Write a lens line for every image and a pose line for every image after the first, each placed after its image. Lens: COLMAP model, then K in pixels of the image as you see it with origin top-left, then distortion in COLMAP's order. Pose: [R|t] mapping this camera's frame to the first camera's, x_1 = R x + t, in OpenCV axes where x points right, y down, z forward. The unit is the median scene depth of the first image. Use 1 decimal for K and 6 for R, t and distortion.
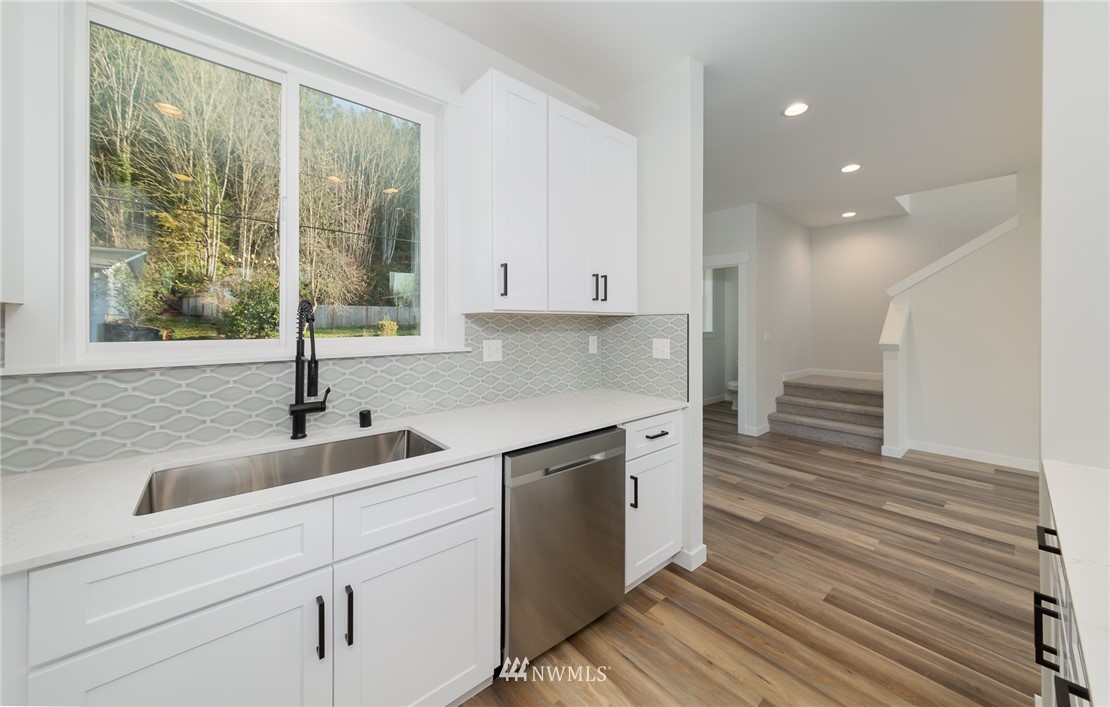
lens RADIAL K [[403.5, 0, 556.1], [0, 403.5, 323.7], [0, 0, 1]] dist [-0.000338, 0.000135]
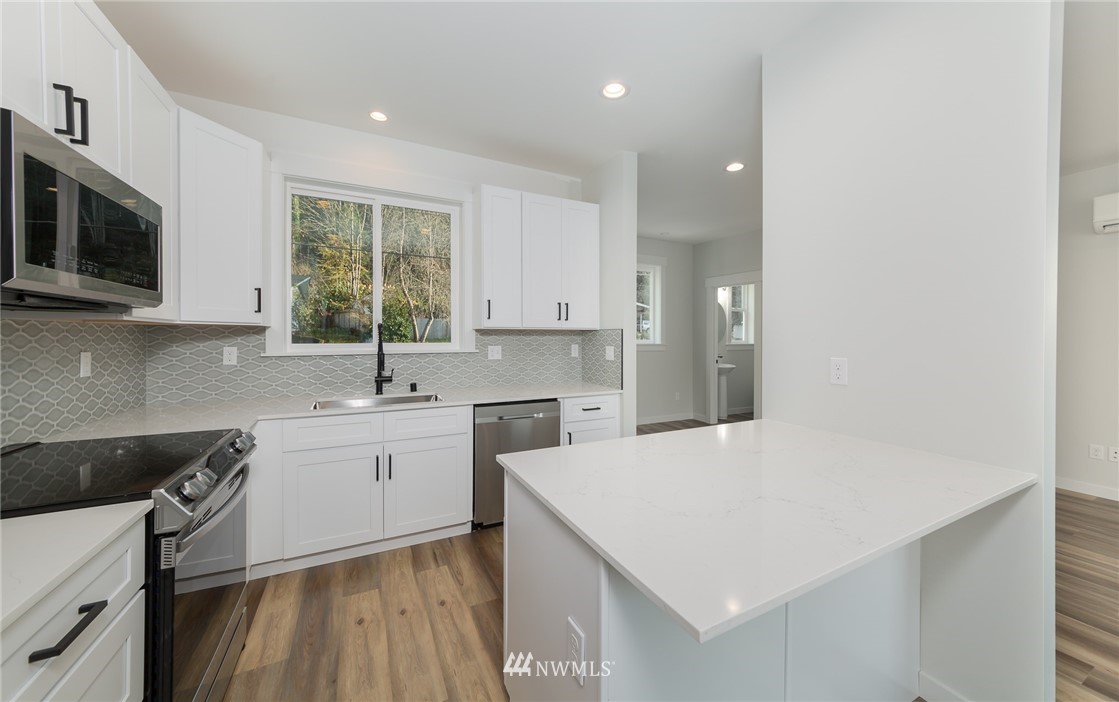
lens RADIAL K [[402.2, 0, 558.3], [0, 402.2, 339.7], [0, 0, 1]] dist [0.009679, -0.000006]
pose [[0.970857, 0.005320, -0.239601, 0.418909], [-0.002909, 0.999942, 0.010417, -0.000443], [0.239643, -0.009416, 0.970815, -0.424321]]
